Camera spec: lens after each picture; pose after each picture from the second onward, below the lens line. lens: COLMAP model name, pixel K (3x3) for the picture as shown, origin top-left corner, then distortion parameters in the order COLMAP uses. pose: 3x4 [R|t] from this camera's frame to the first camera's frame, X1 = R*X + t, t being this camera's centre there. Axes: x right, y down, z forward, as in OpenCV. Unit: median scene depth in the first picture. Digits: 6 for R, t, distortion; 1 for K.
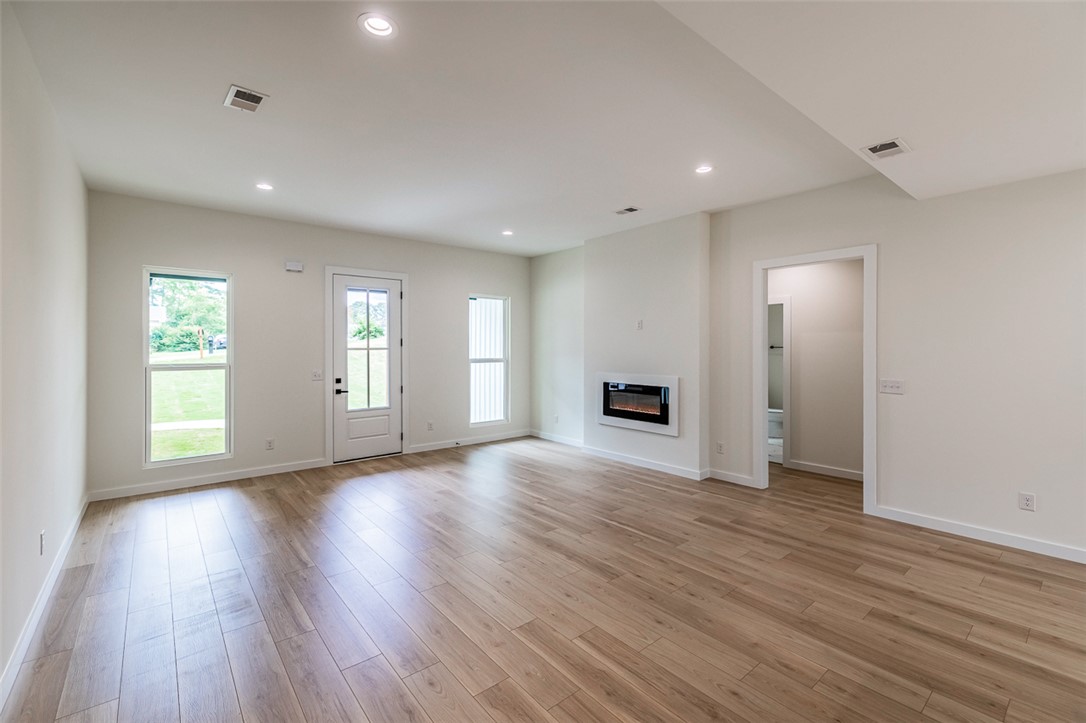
lens RADIAL K [[446.4, 0, 549.5], [0, 446.4, 350.5], [0, 0, 1]] dist [-0.001018, -0.000873]
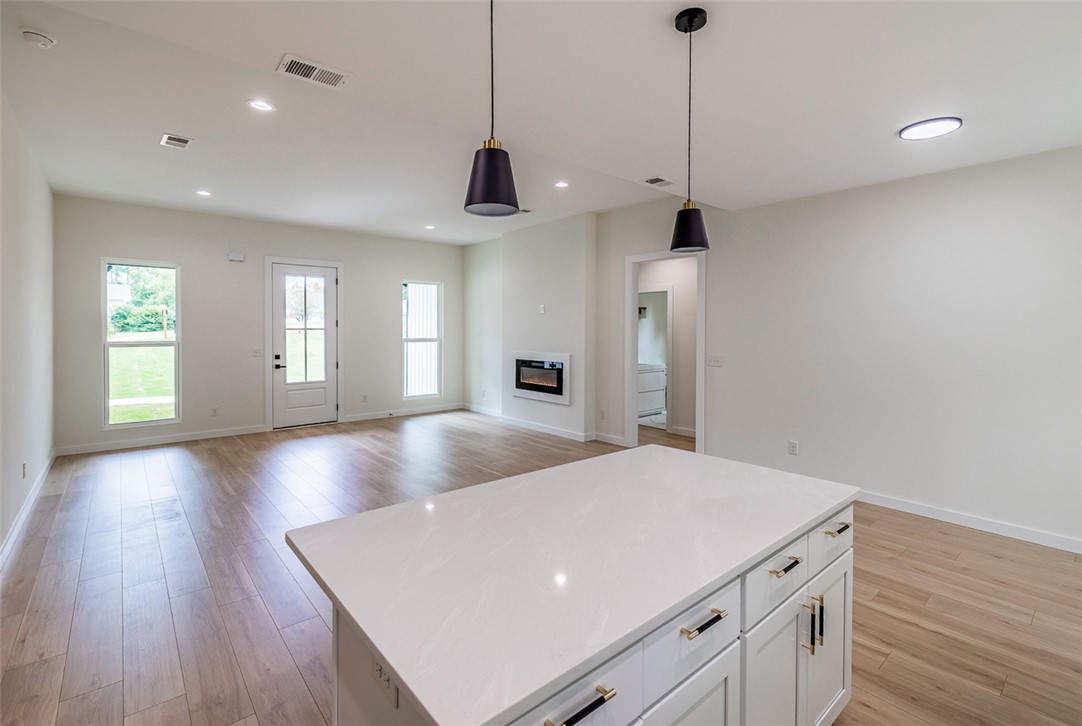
lens RADIAL K [[444.7, 0, 526.6], [0, 444.7, 335.4], [0, 0, 1]] dist [-0.001018, -0.000873]
pose [[0.999823, 0.002962, 0.018602, 0.155363], [-0.003120, 0.999959, 0.008475, 0.001312], [-0.018576, -0.008532, 0.999791, -0.160041]]
